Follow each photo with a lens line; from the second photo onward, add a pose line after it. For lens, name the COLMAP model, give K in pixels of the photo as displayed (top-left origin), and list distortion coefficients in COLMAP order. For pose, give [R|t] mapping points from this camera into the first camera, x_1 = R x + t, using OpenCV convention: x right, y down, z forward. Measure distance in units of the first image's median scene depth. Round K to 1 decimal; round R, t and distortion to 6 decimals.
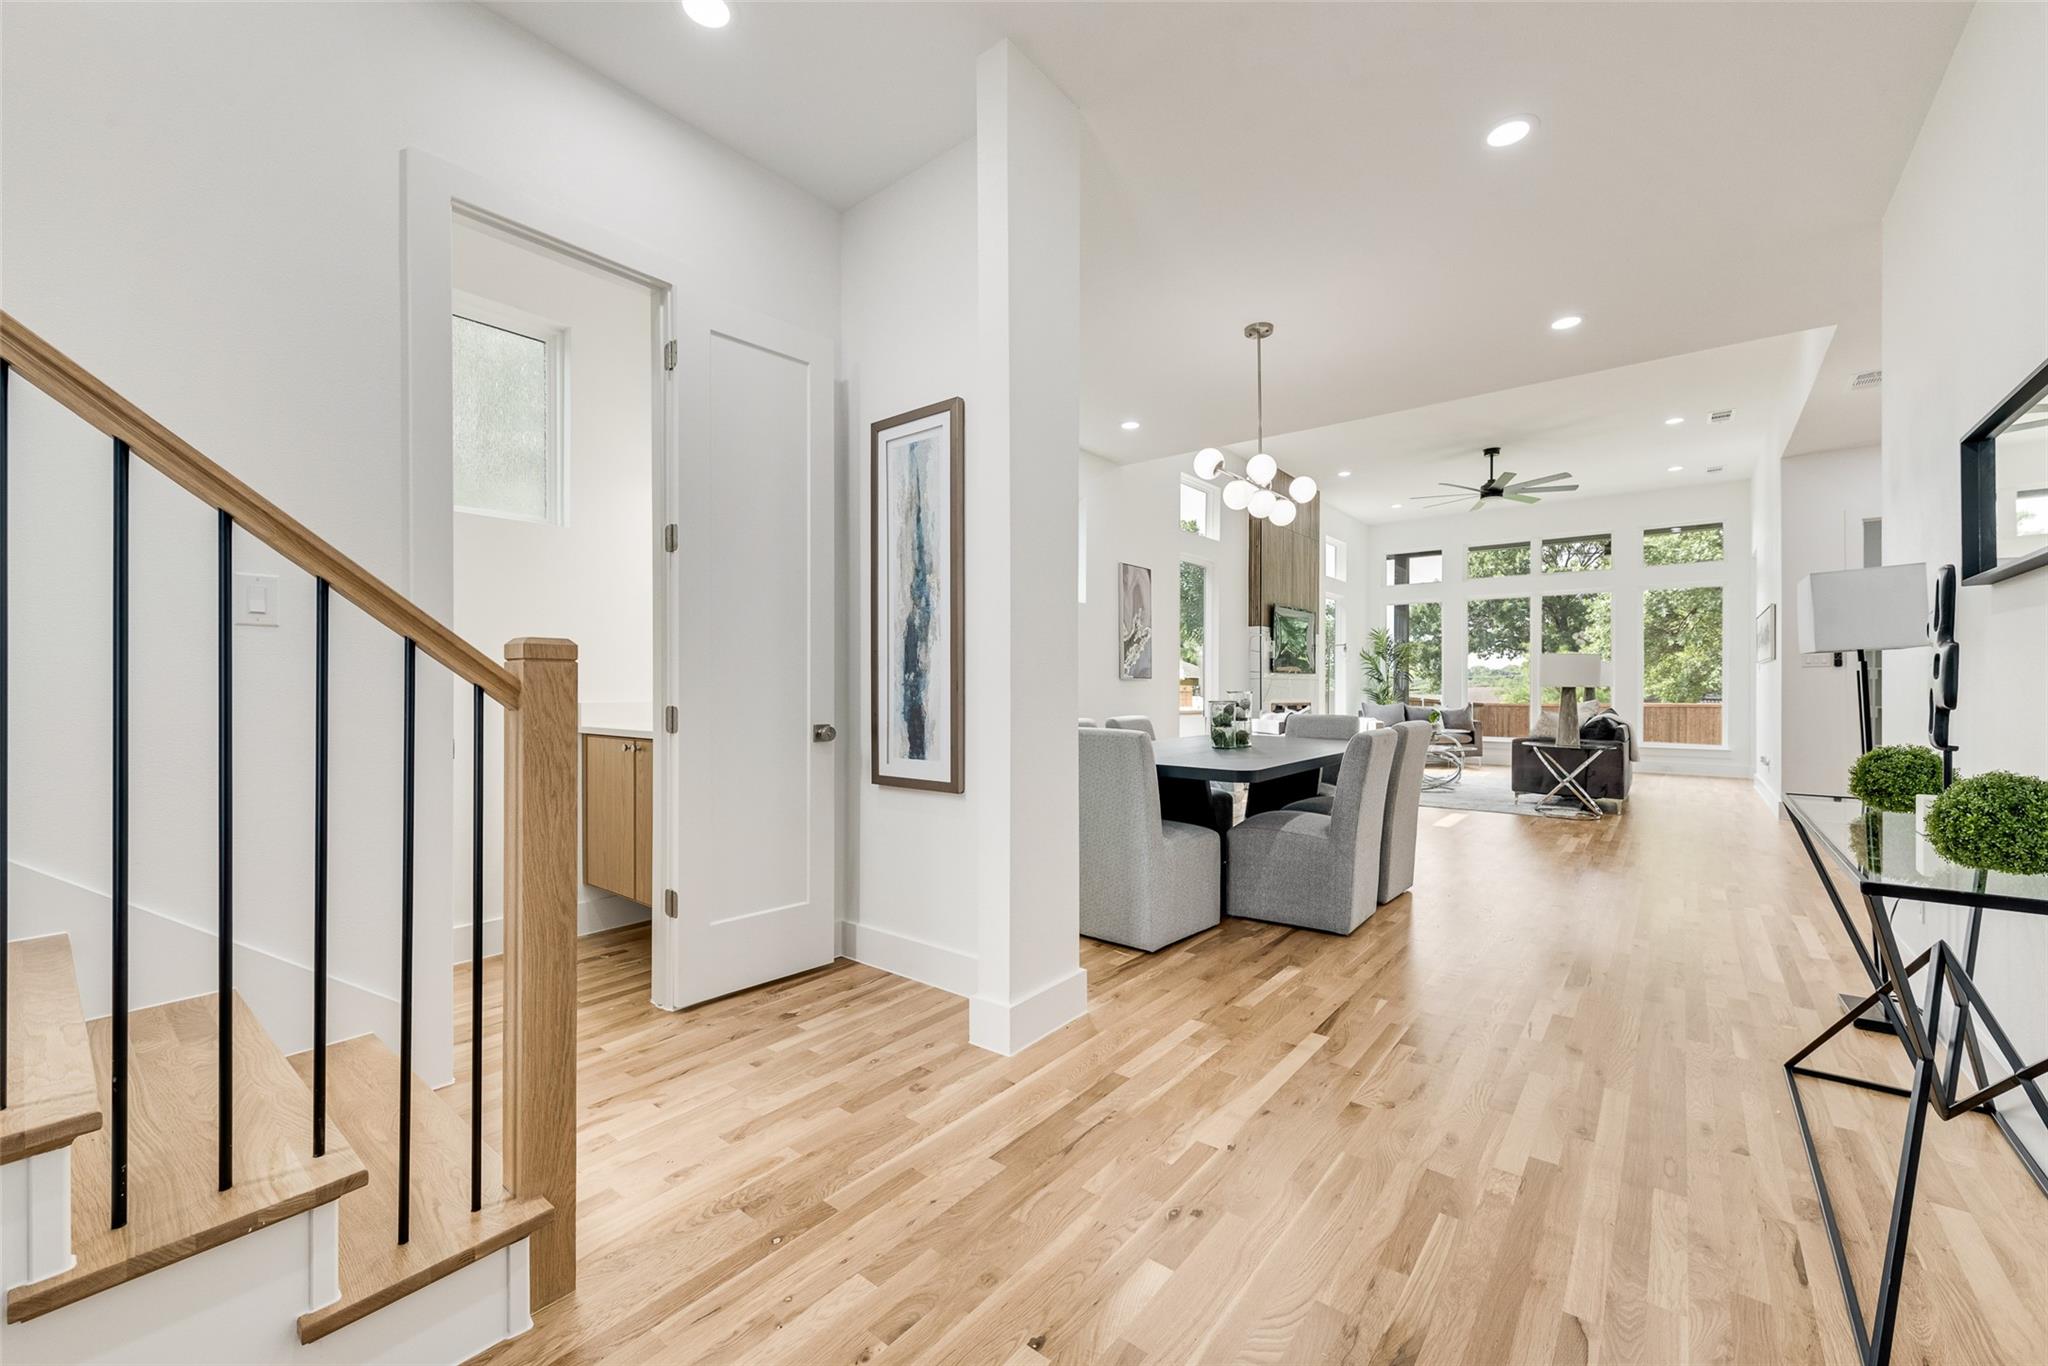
lens RADIAL K [[806.4, 0, 1025.3], [0, 806.4, 681.0], [0, 0, 1]] dist [0.008302, -0.000134]
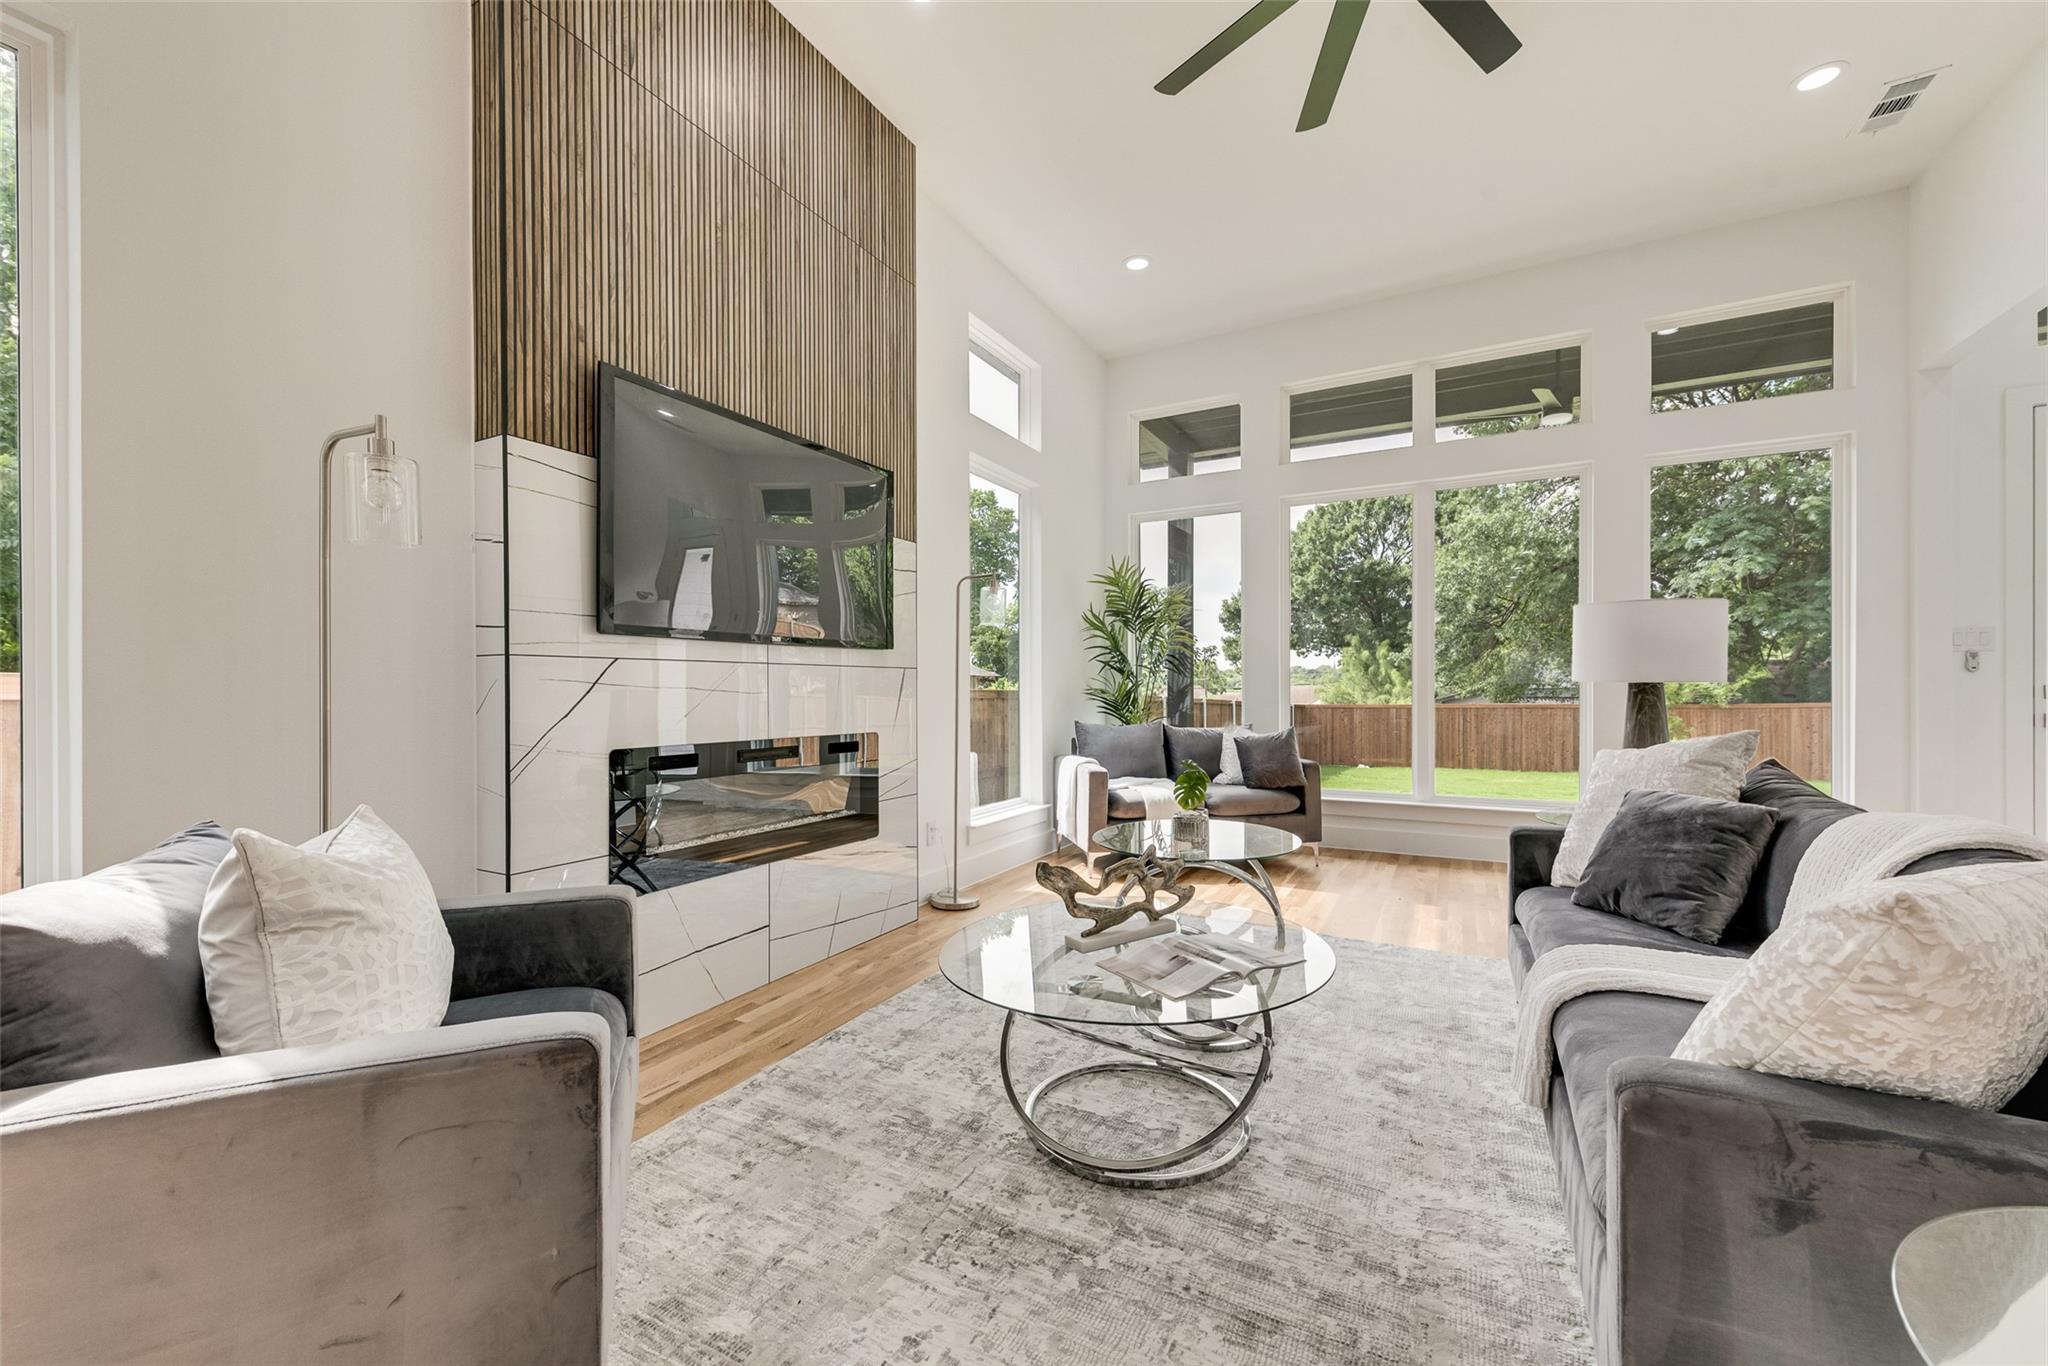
lens RADIAL K [[806.4, 0, 1025.3], [0, 806.4, 681.0], [0, 0, 1]] dist [0.008302, -0.000134]
pose [[0.982333, -0.002447, 0.187126, 0.291747], [0.002629, 0.999996, -0.000726, 0.004306], [-0.187123, 0.001205, 0.982336, 0.539835]]
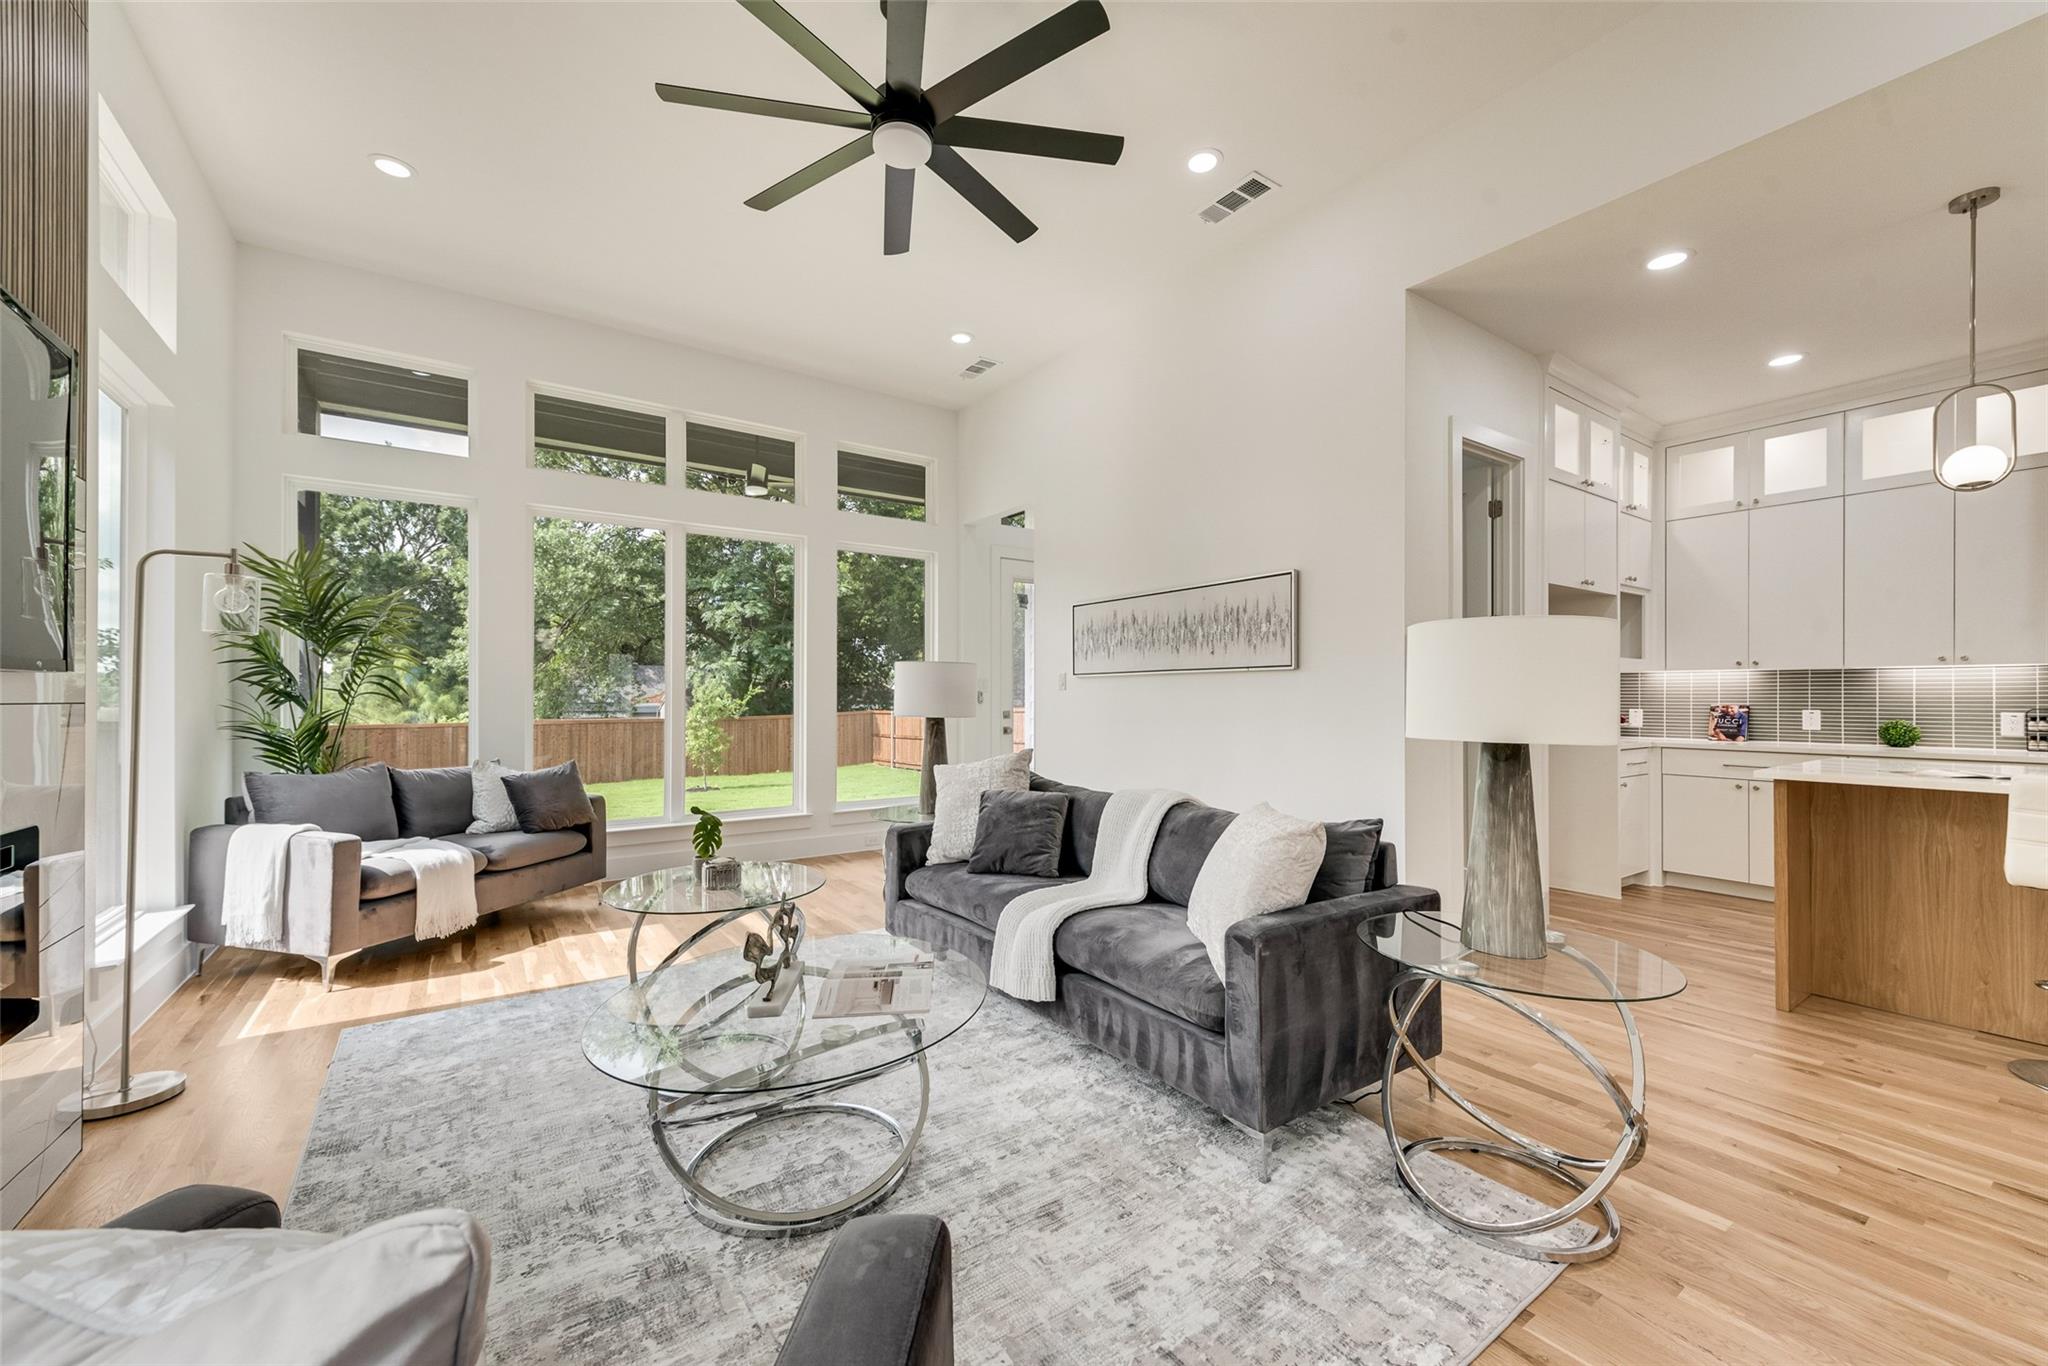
lens RADIAL K [[806.4, 0, 1025.3], [0, 806.4, 681.0], [0, 0, 1]] dist [0.008302, -0.000134]
pose [[0.274069, 0.019586, 0.961510, 0.196270], [-0.006360, 0.999808, -0.018554, -0.003749], [-0.961689, -0.001030, 0.274141, 0.605198]]
